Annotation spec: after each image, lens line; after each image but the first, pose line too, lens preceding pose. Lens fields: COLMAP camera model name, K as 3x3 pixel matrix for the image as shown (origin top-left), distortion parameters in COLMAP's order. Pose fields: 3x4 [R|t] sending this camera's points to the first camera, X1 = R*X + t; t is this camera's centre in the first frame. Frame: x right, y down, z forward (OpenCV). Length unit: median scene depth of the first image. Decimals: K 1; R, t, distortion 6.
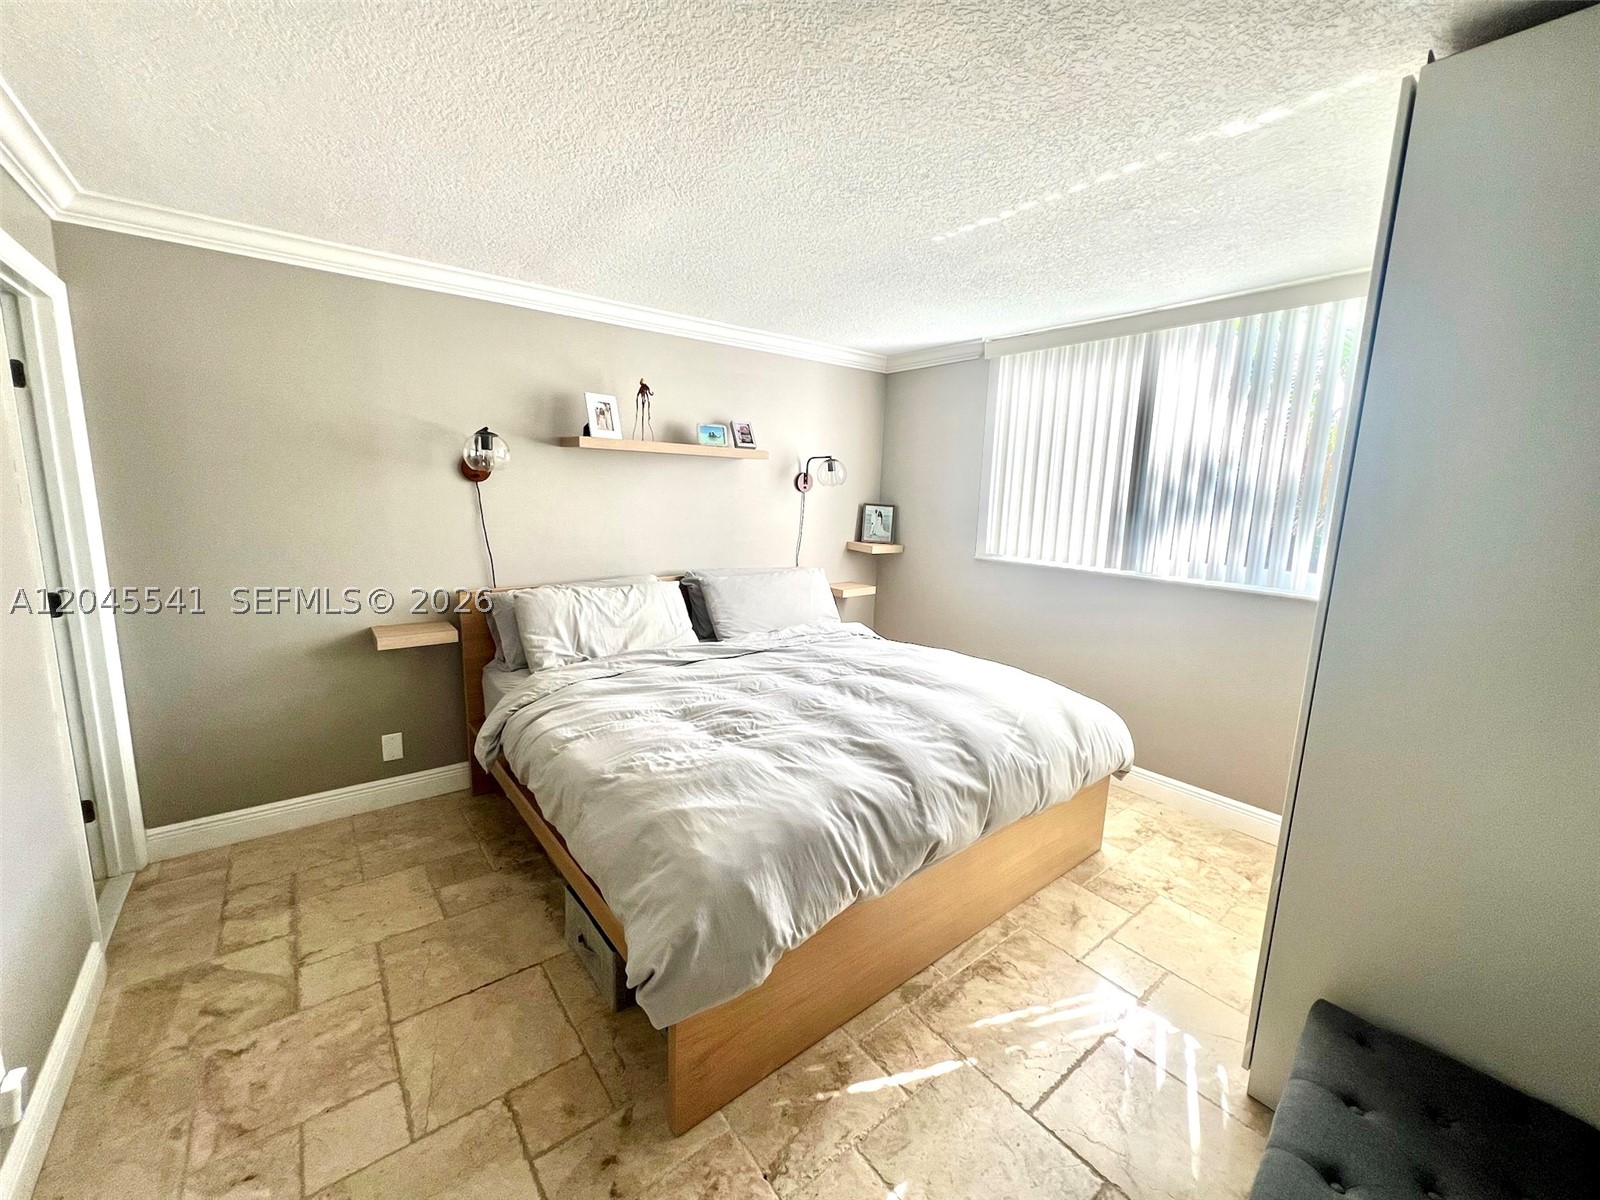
lens RADIAL K [[641.5, 0, 793.3], [0, 641.5, 595.7], [0, 0, 1]] dist [0.002948, 0.000346]
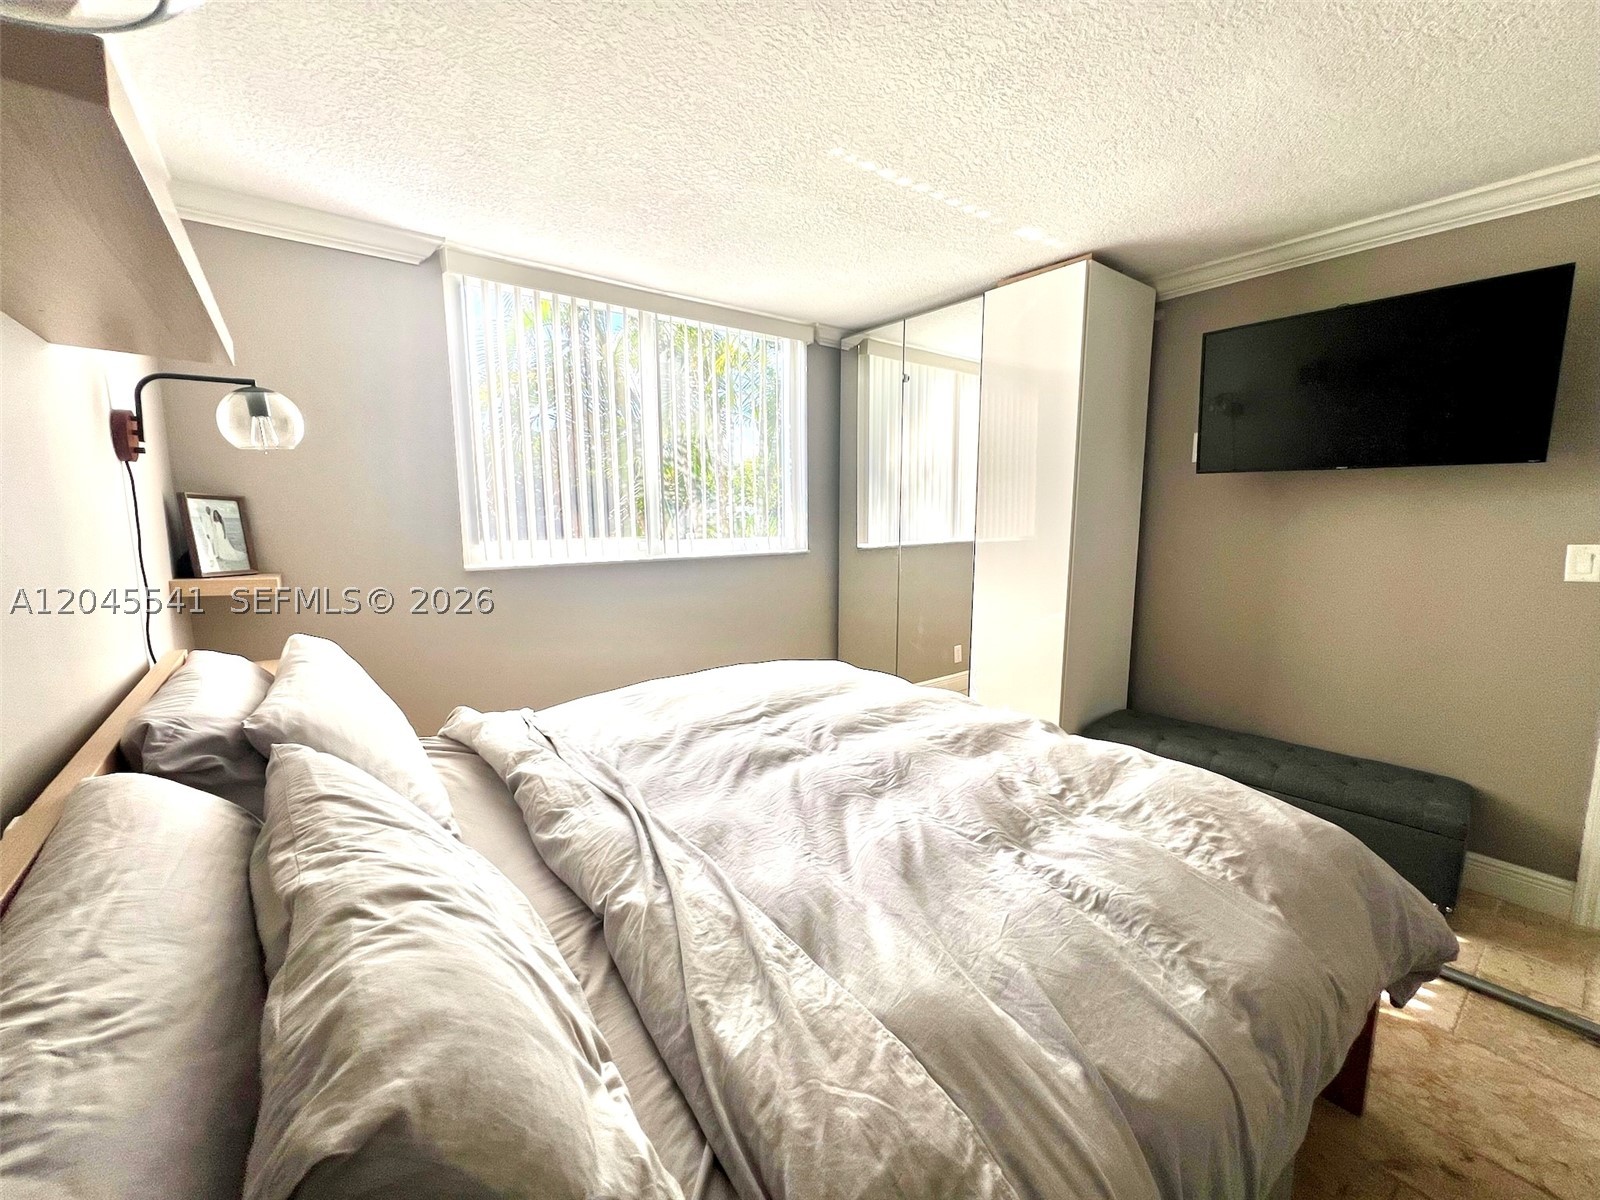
lens RADIAL K [[641.5, 0, 794.3], [0, 641.5, 601.2], [0, 0, 1]] dist [0.002948, 0.000346]
pose [[0.017171, -0.173406, 0.984701, -0.585439], [0.166514, 0.971588, 0.168193, -0.125653], [-0.985890, 0.161079, 0.045558, 0.951131]]
